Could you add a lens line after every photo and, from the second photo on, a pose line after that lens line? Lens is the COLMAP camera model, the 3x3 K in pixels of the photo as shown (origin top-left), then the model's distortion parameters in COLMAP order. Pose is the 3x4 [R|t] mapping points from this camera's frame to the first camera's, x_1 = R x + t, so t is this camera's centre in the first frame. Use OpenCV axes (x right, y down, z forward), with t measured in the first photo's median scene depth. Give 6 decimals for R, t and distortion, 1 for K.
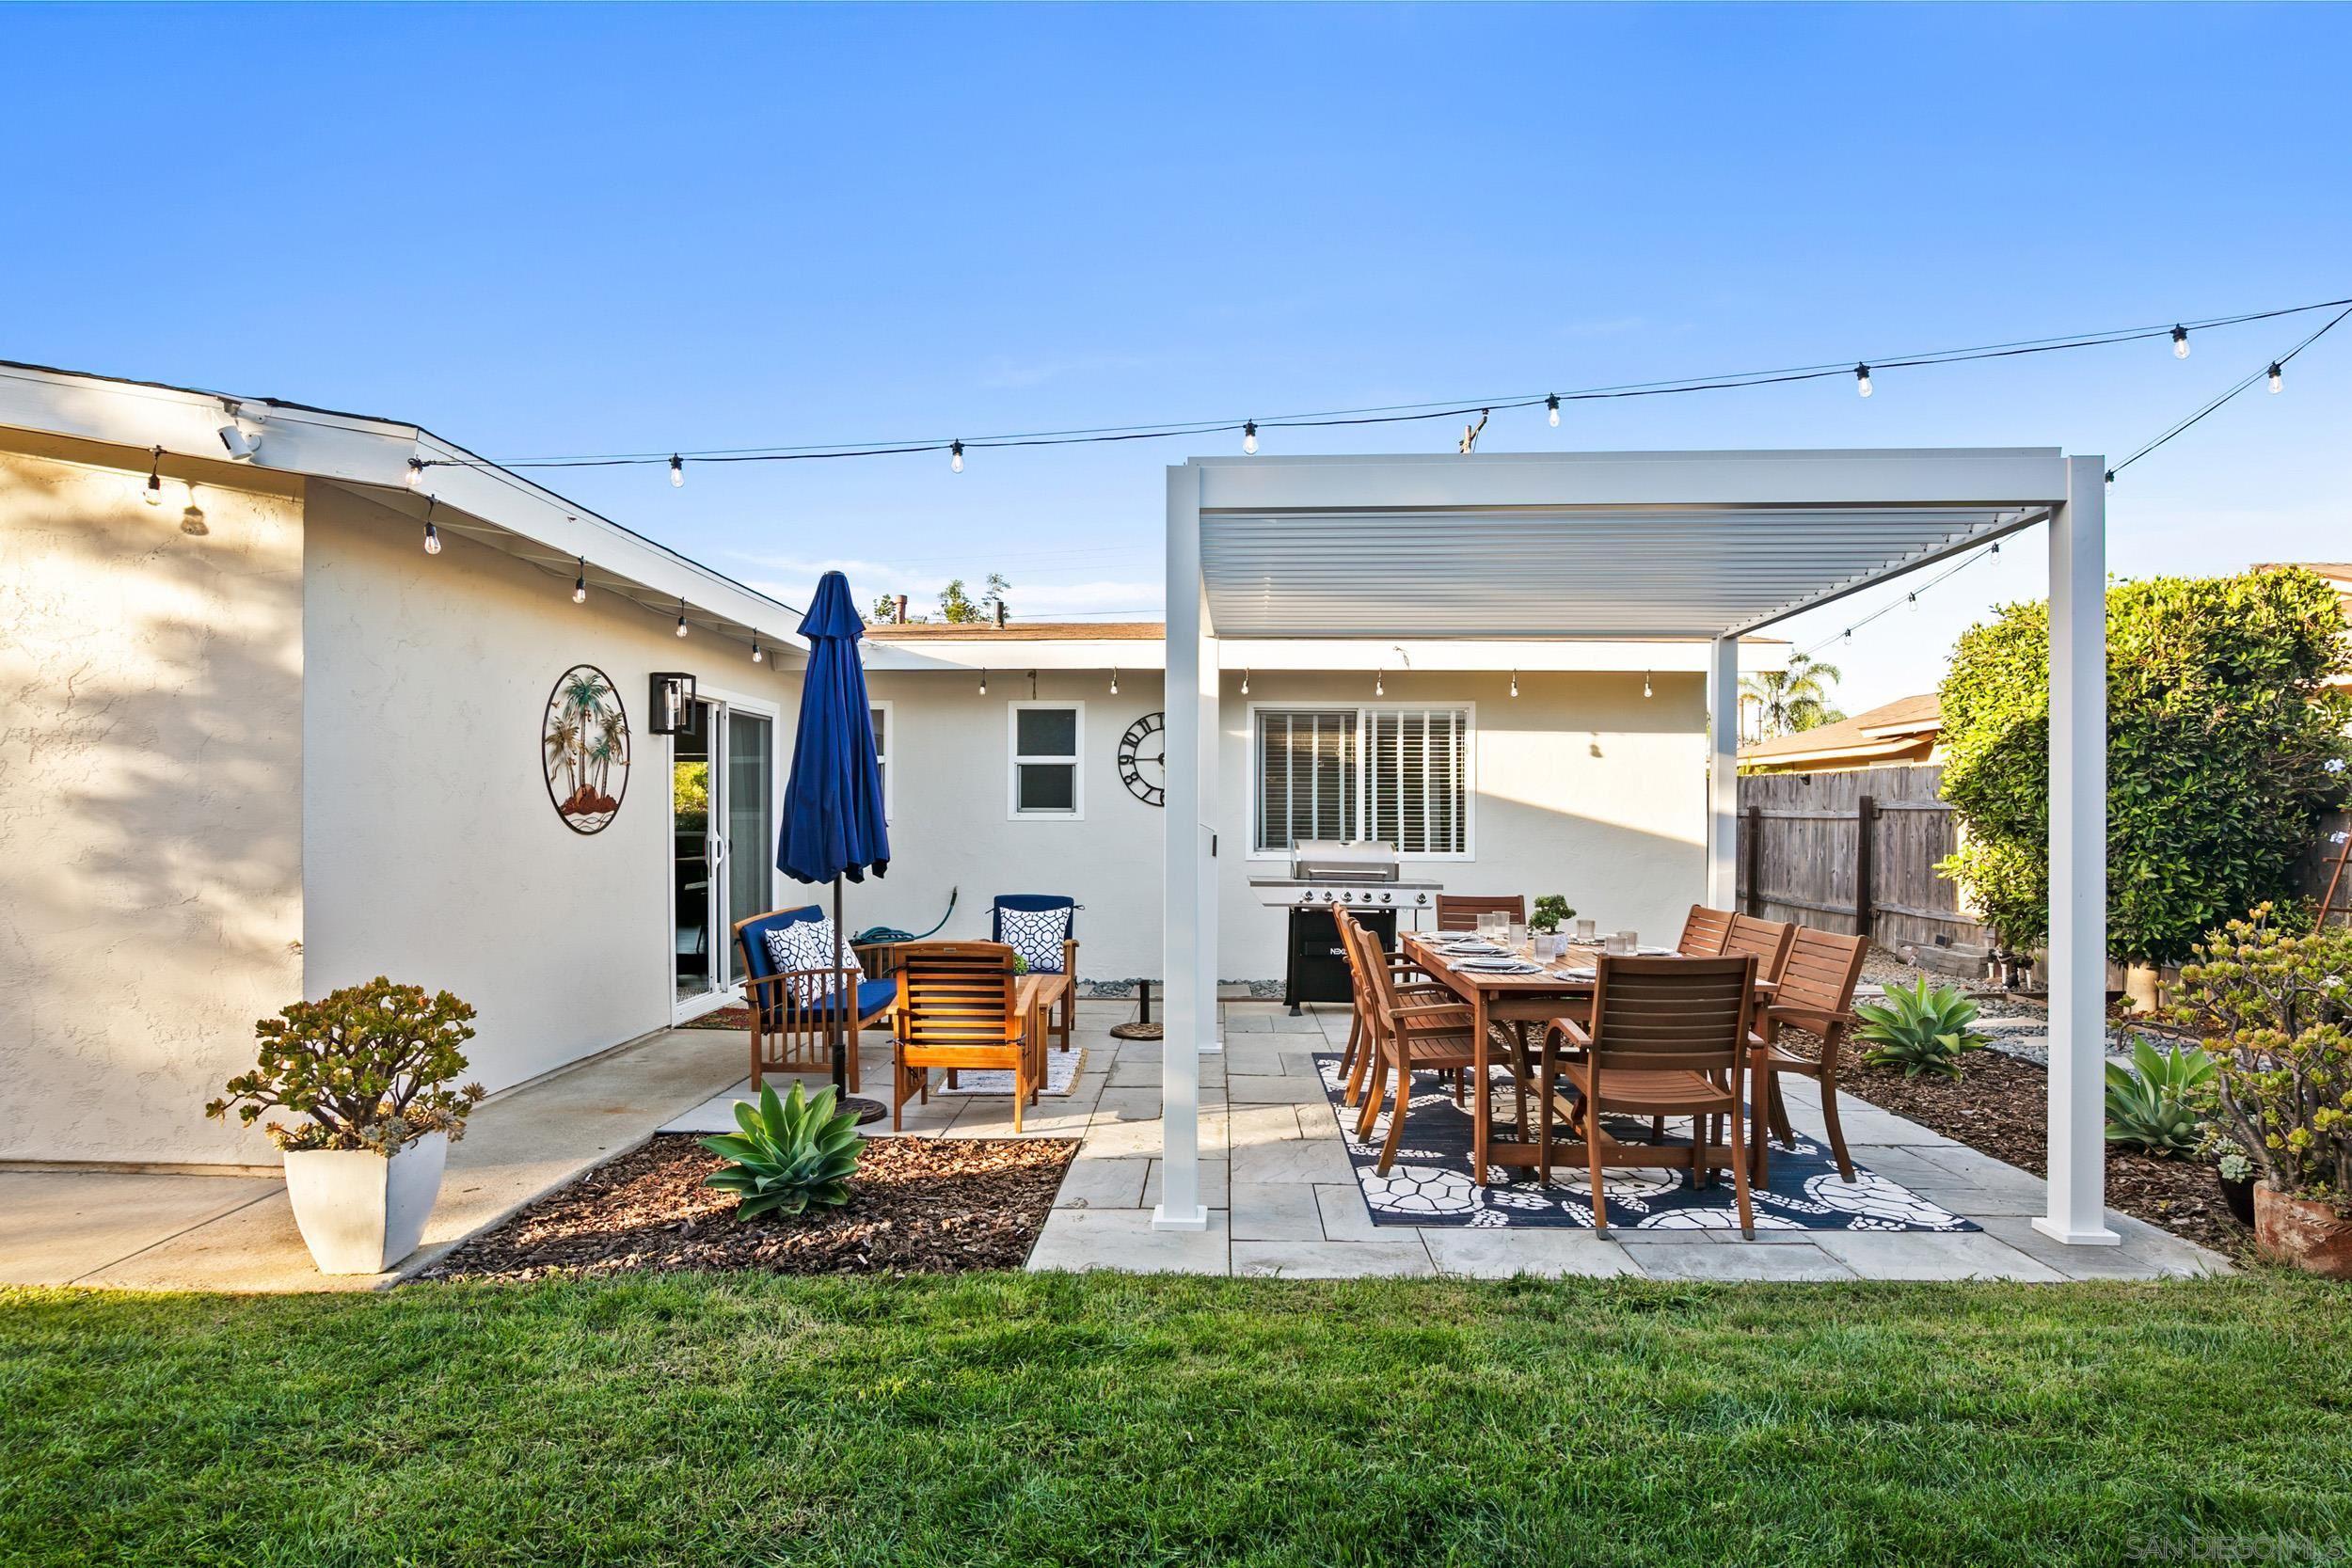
lens RADIAL K [[1206.2, 0, 1173.9], [0, 1206.2, 826.4], [0, 0, 1]] dist [-0.022455, 0.000294]
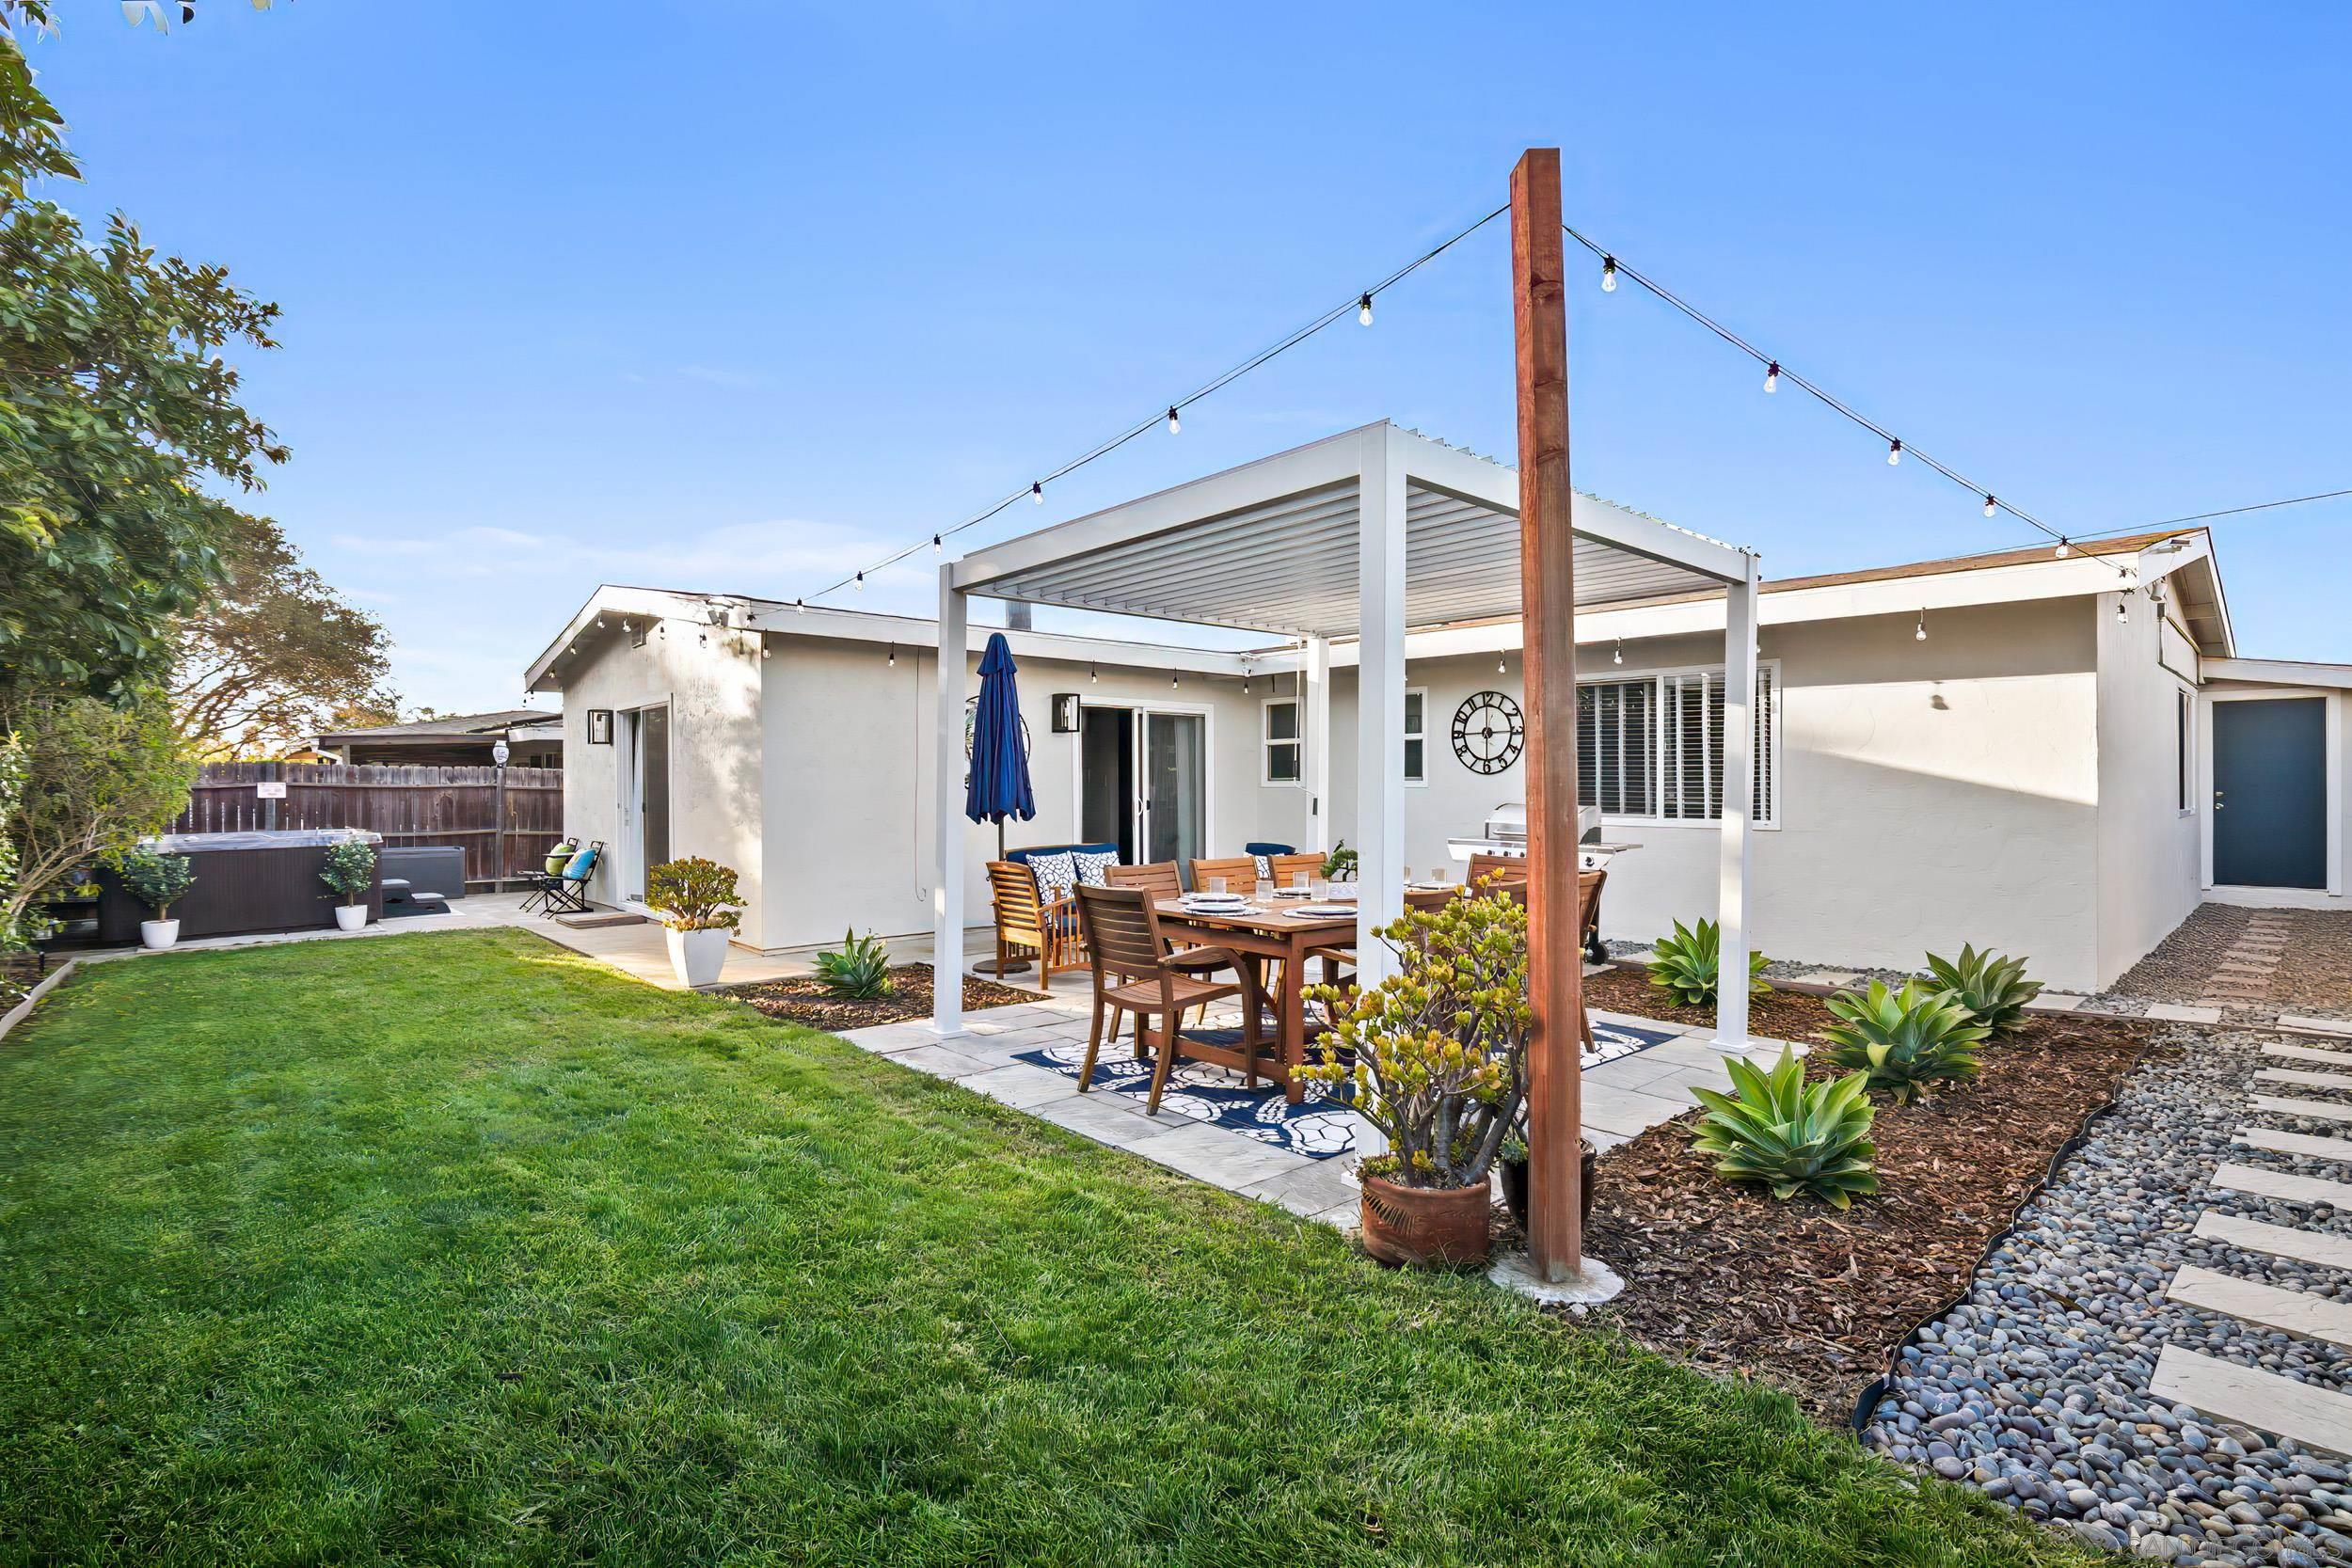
lens RADIAL K [[1062.3, 0, 1176.0], [0, 1062.3, 784.0], [0, 0, 1]] dist [0.000082, 0.000044]
pose [[0.697981, -0.005763, -0.716093, 0.773184], [-0.002088, 0.999947, -0.010082, 0.005120], [0.716113, 0.008532, 0.697932, 0.140155]]
